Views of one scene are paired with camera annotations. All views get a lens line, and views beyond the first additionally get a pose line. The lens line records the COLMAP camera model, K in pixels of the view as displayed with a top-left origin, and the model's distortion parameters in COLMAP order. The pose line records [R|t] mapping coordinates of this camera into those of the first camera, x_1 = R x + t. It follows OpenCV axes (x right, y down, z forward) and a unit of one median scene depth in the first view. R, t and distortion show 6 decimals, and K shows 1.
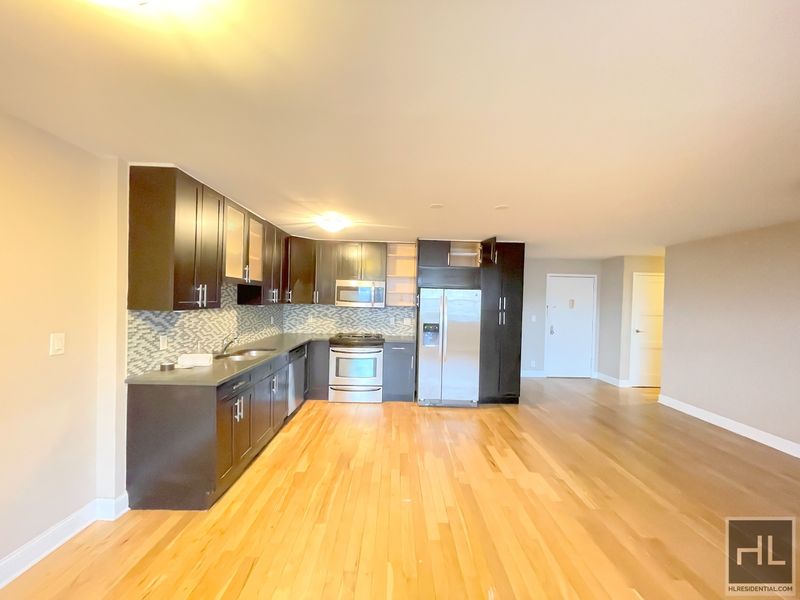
lens RADIAL K [[321.5, 0, 398.7], [0, 321.5, 298.7], [0, 0, 1]] dist [-0.003331, -0.000246]
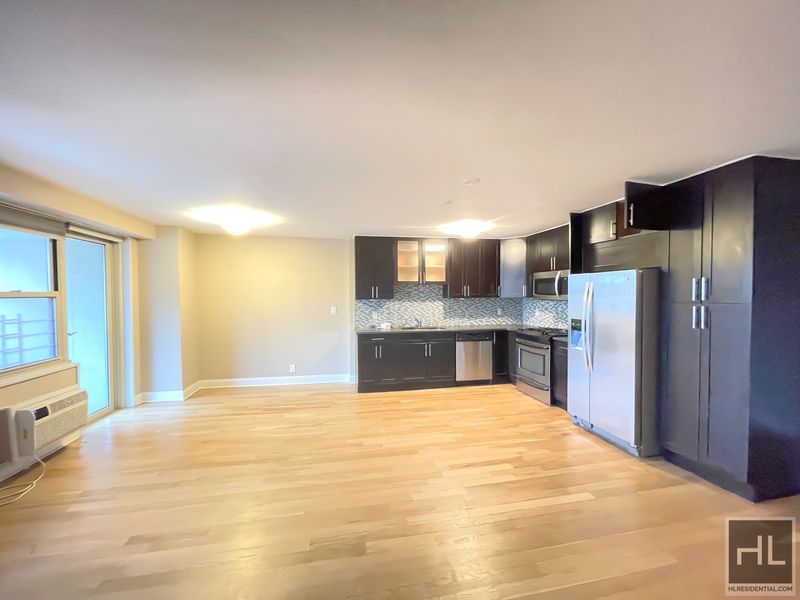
lens RADIAL K [[321.5, 0, 398.3], [0, 321.5, 302.0], [0, 0, 1]] dist [-0.003331, -0.000246]
pose [[0.199271, -0.004120, -0.979936, 1.087156], [0.010034, 0.999947, -0.002164, 0.045427], [0.979893, -0.009401, 0.199302, 0.596390]]
